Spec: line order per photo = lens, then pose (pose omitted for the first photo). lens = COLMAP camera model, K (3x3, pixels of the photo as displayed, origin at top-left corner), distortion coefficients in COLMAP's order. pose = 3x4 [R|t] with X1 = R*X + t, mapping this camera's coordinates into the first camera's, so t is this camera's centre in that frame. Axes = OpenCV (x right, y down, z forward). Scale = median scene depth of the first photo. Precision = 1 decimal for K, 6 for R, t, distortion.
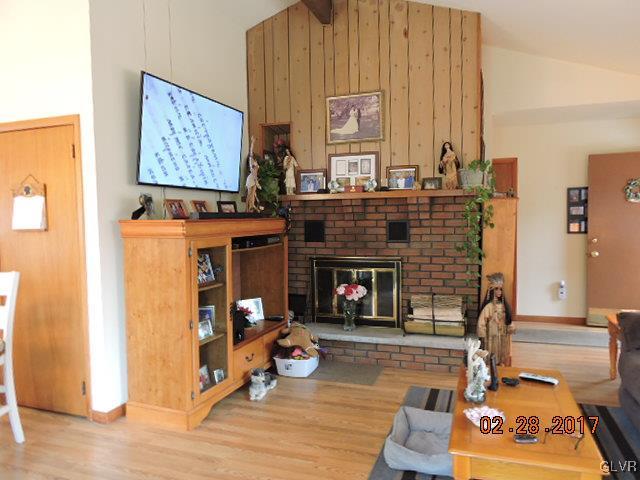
lens RADIAL K [[456.6, 0, 320.8], [0, 456.6, 240.5], [0, 0, 1]] dist [-0.002680, -0.000157]
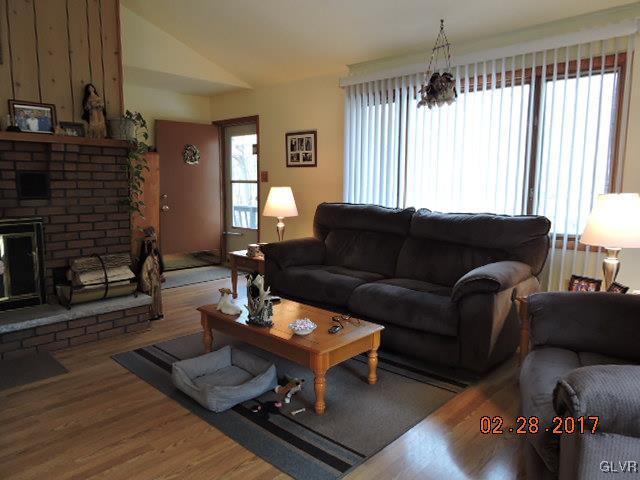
lens RADIAL K [[456.6, 0, 319.9], [0, 456.6, 240.2], [0, 0, 1]] dist [-0.002680, -0.000157]
pose [[0.404265, -0.099492, 0.909214, -0.374411], [0.029381, 0.994966, 0.095811, 0.014216], [-0.914170, -0.012020, 0.405153, 0.224724]]
